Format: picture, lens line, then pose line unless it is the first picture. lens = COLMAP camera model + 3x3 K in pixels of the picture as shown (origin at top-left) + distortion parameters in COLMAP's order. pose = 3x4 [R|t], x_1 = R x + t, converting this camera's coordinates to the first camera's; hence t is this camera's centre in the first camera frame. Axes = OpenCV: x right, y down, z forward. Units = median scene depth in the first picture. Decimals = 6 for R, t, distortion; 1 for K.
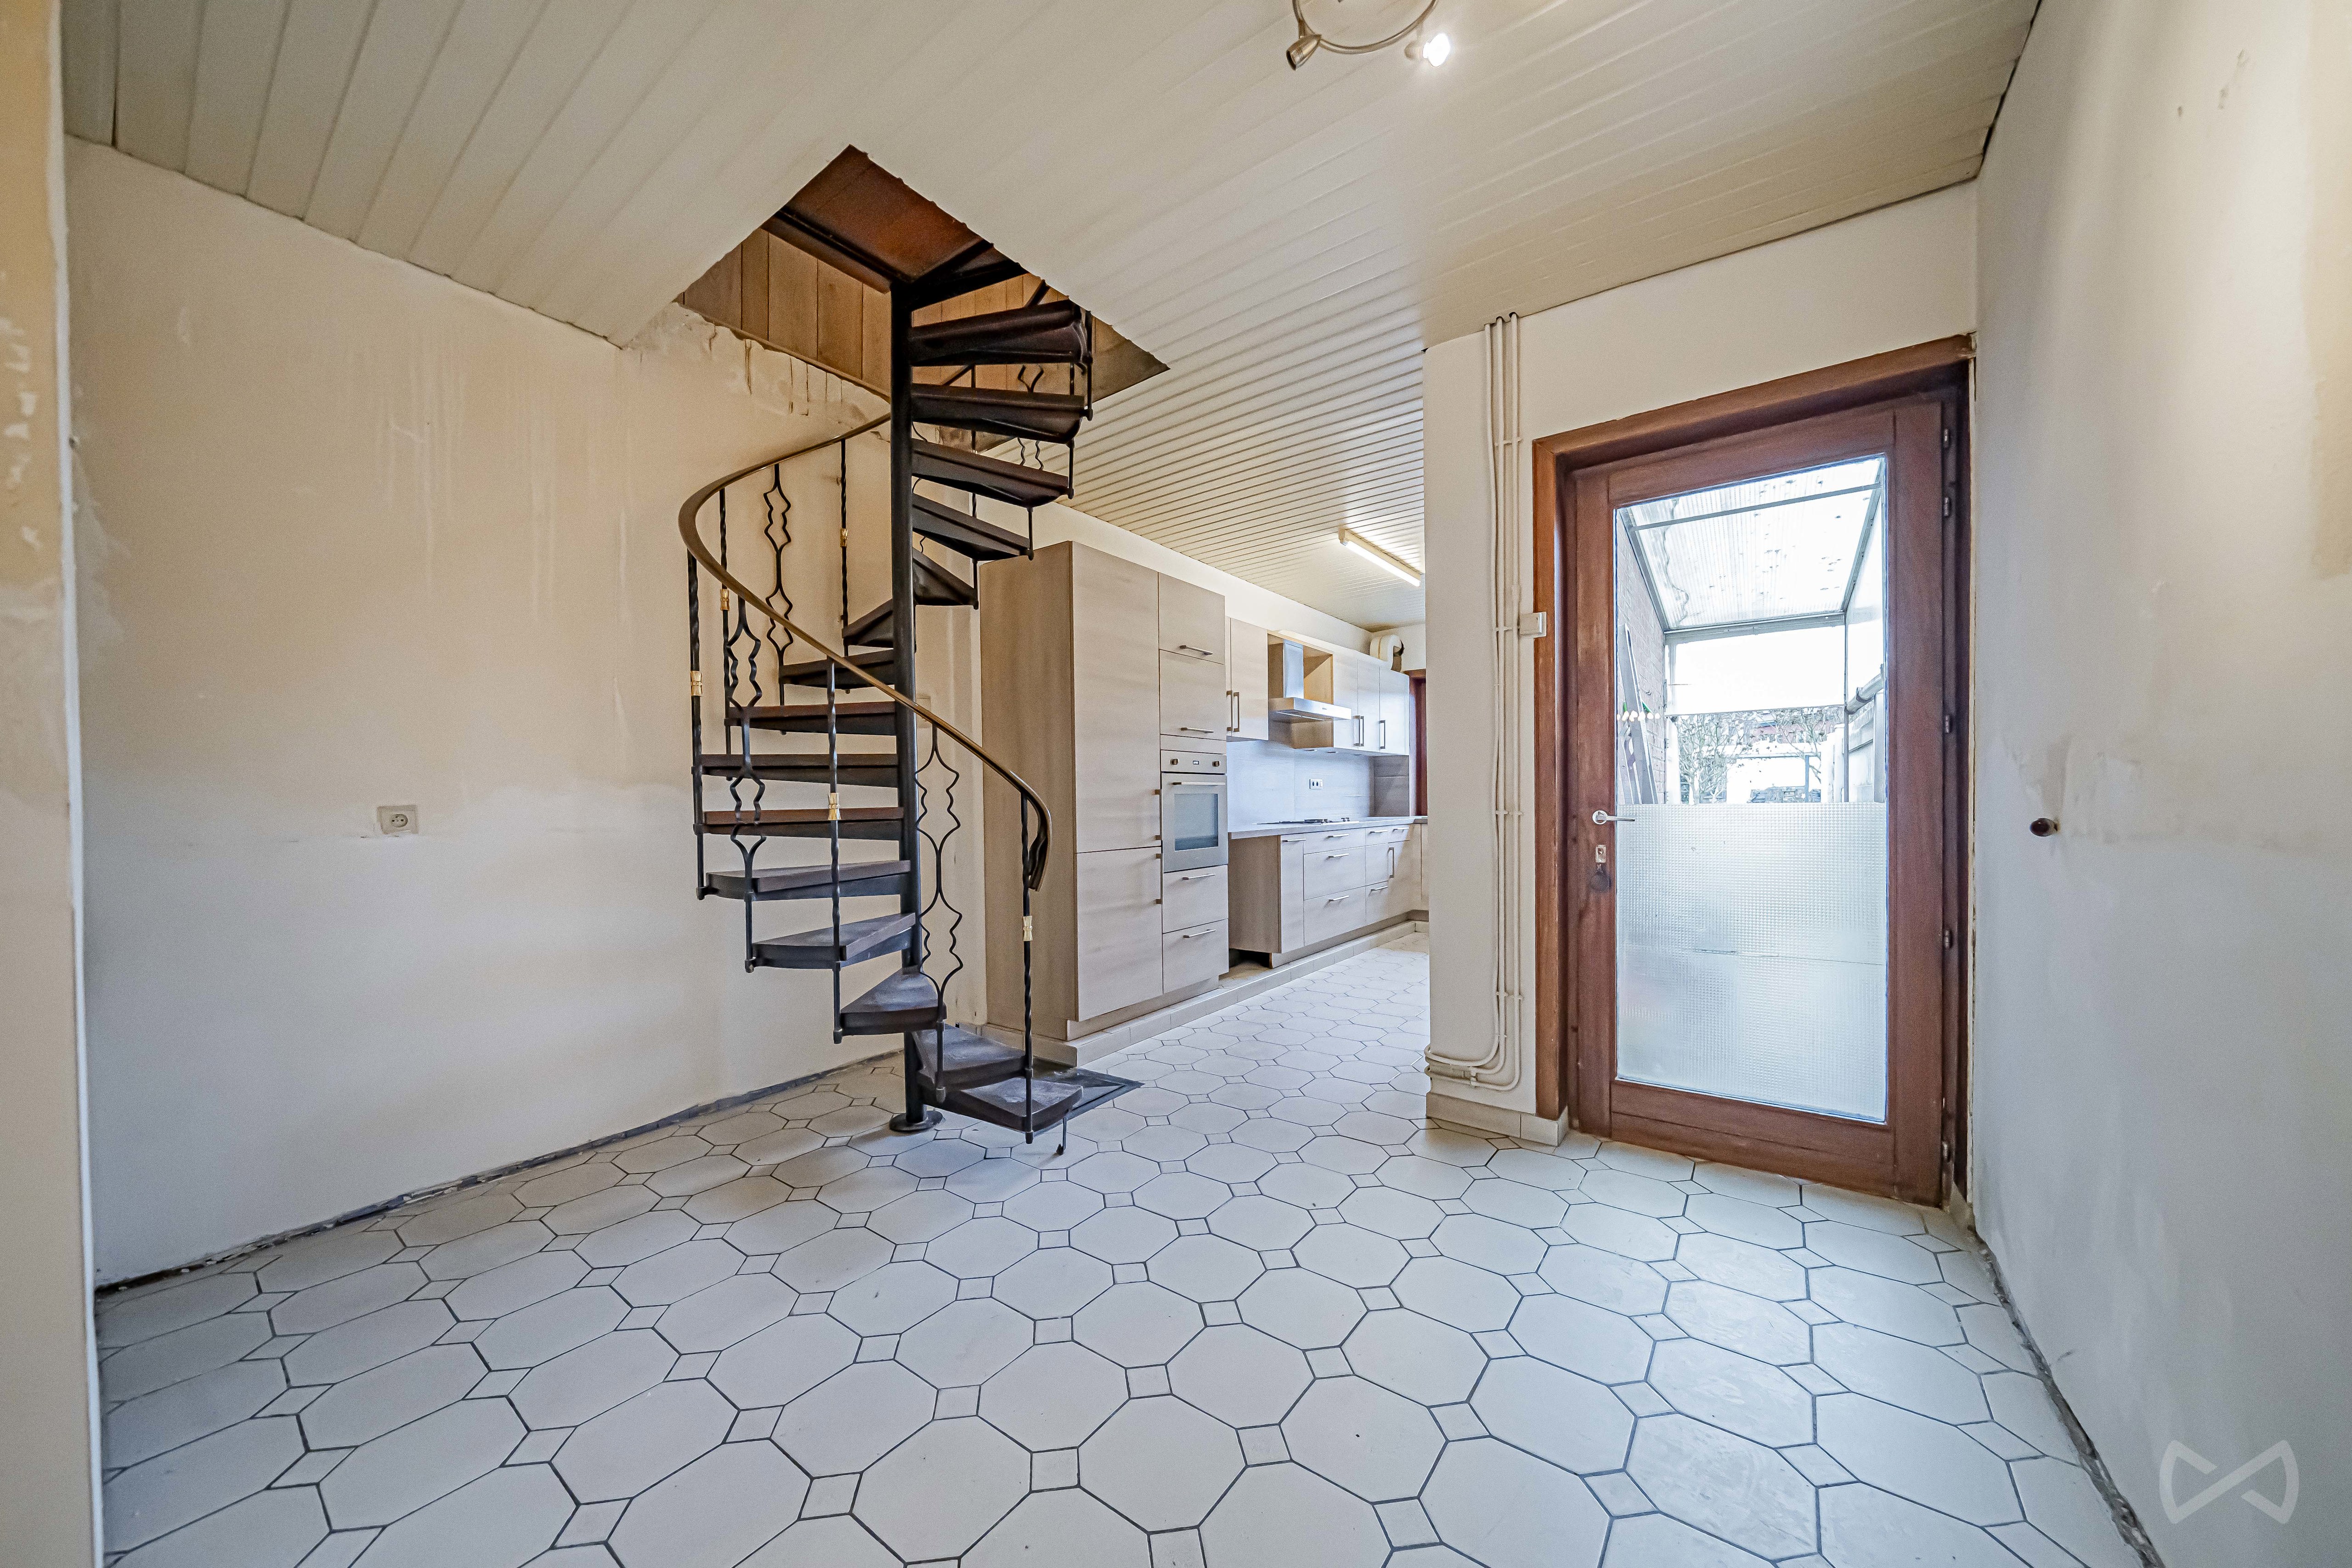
lens RADIAL K [[804.7, 0, 1170.8], [0, 804.7, 797.2], [0, 0, 1]] dist [-0.002094, -0.000049]
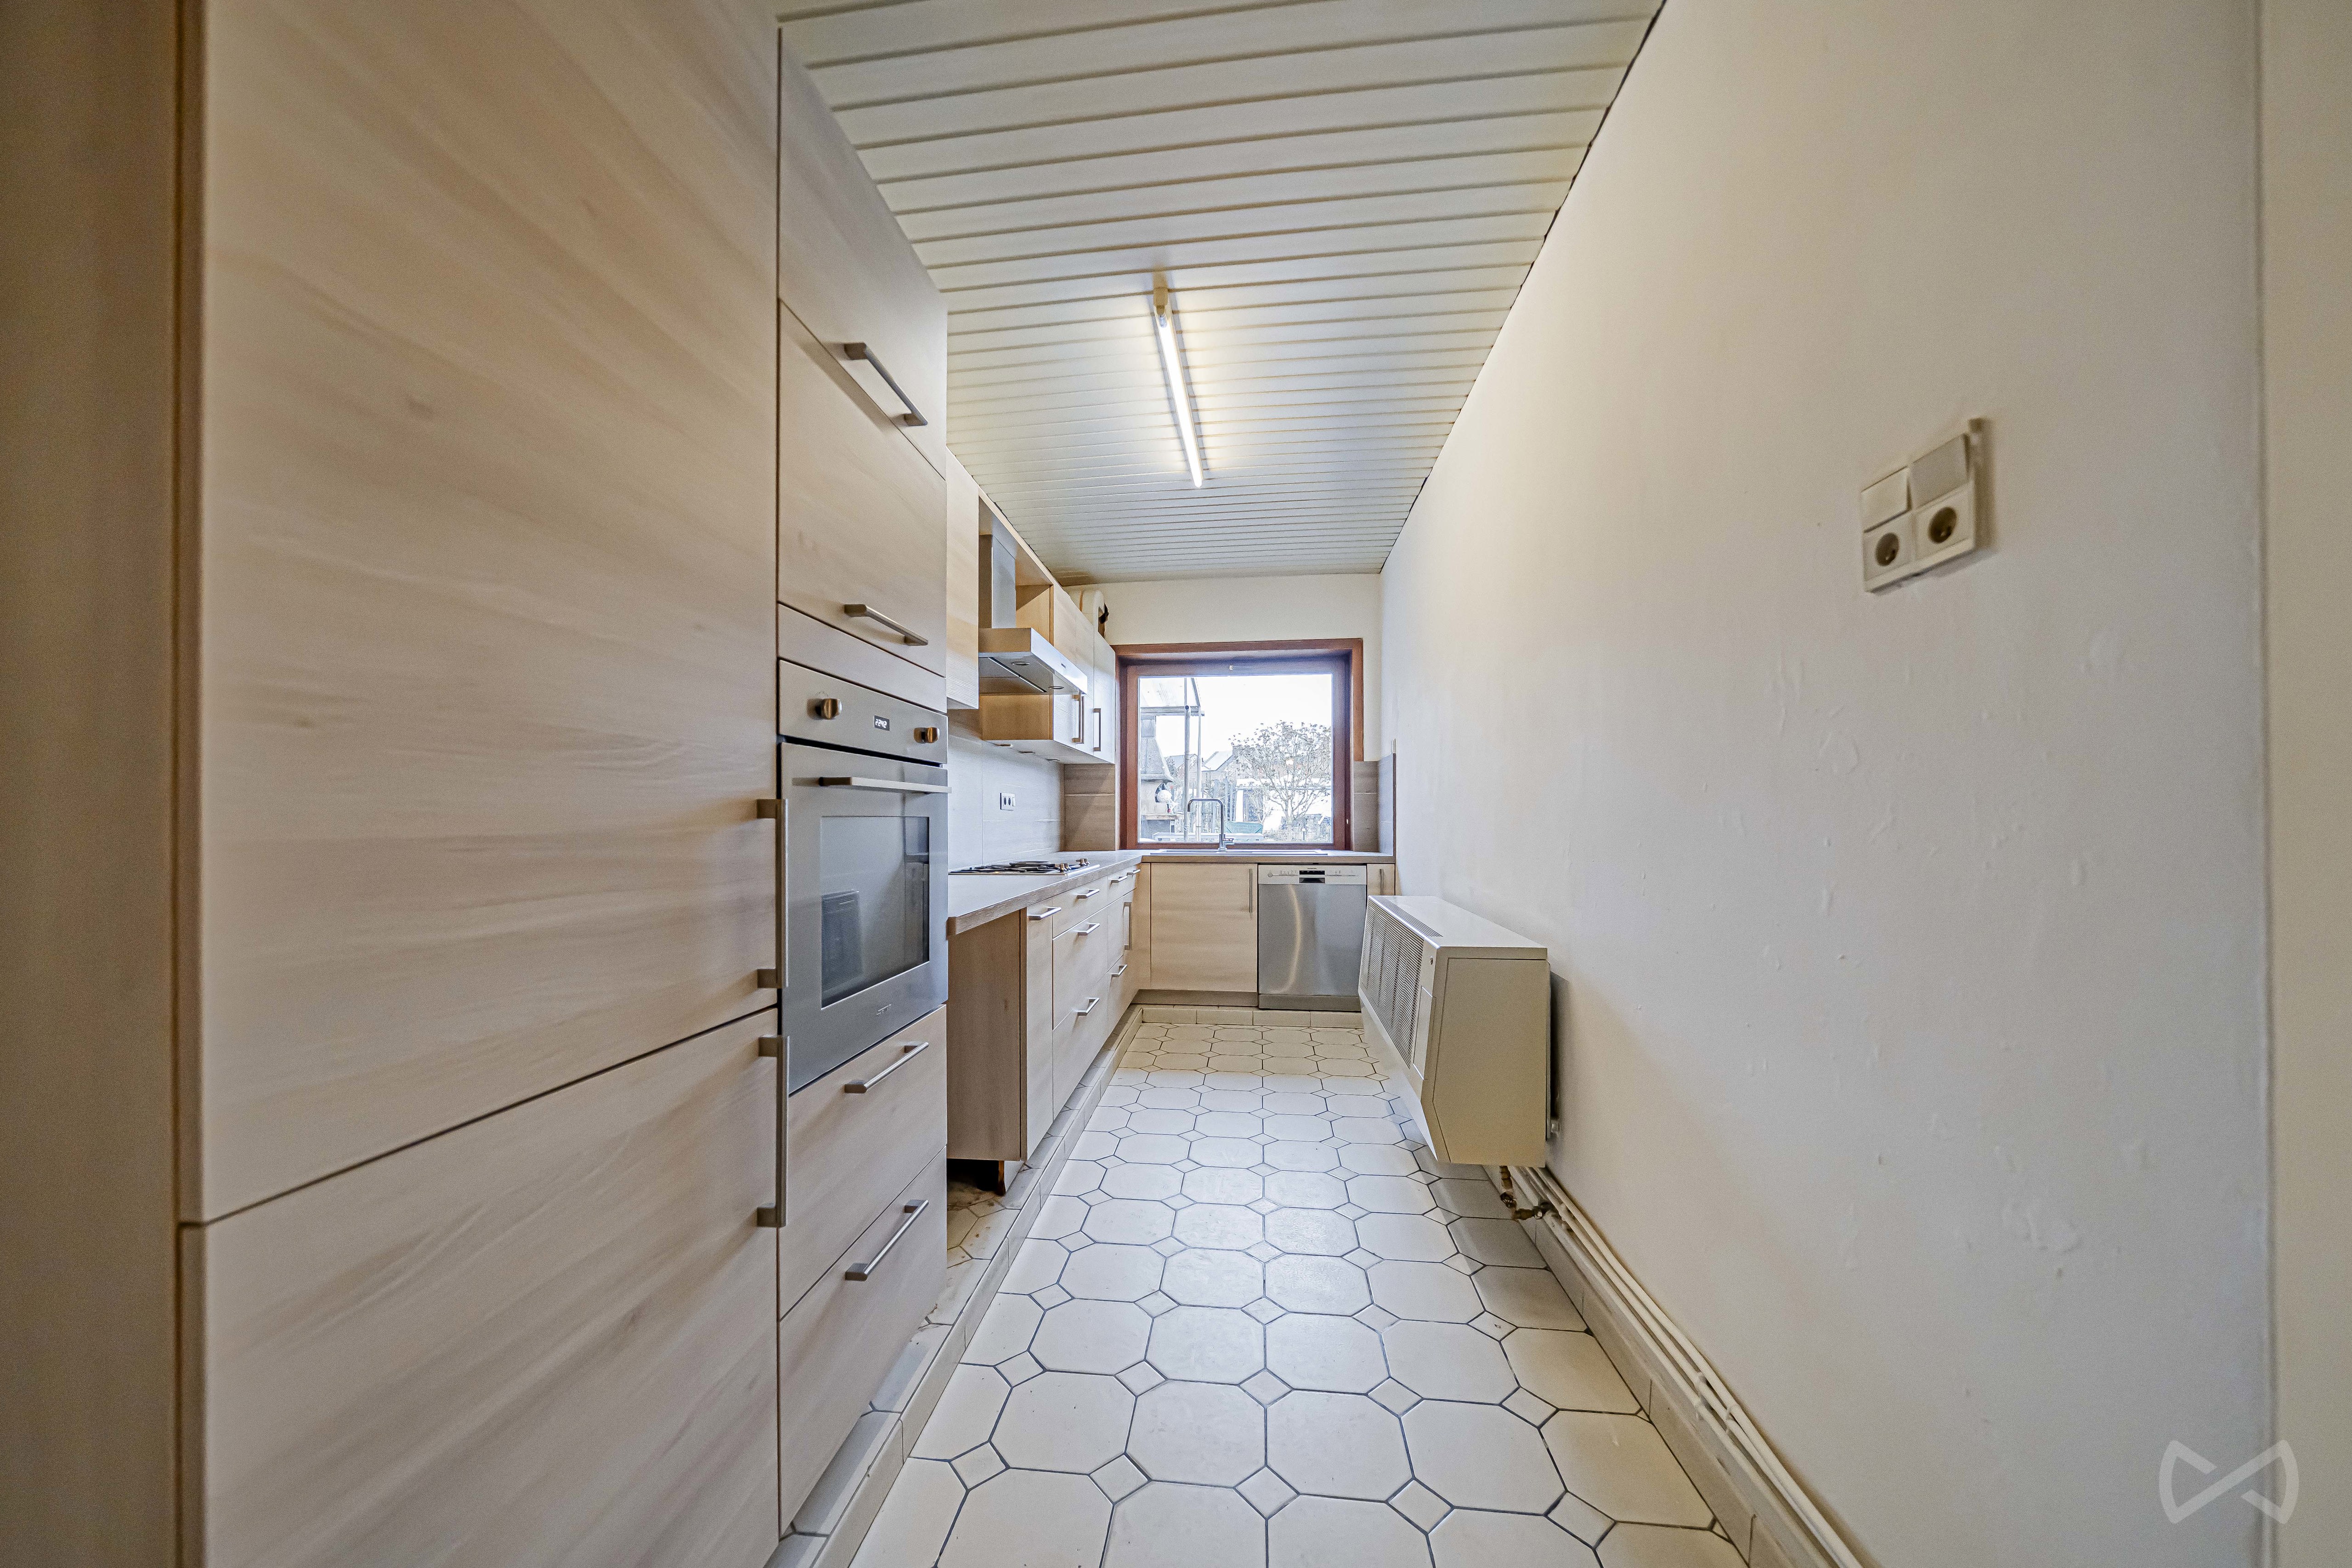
lens RADIAL K [[804.7, 0, 1171.7], [0, 804.7, 808.2], [0, 0, 1]] dist [-0.002094, -0.000049]
pose [[0.861588, 0.008569, 0.507536, -0.031937], [0.000514, 0.999842, -0.017753, -0.001717], [-0.507609, 0.015557, 0.861447, 0.613799]]
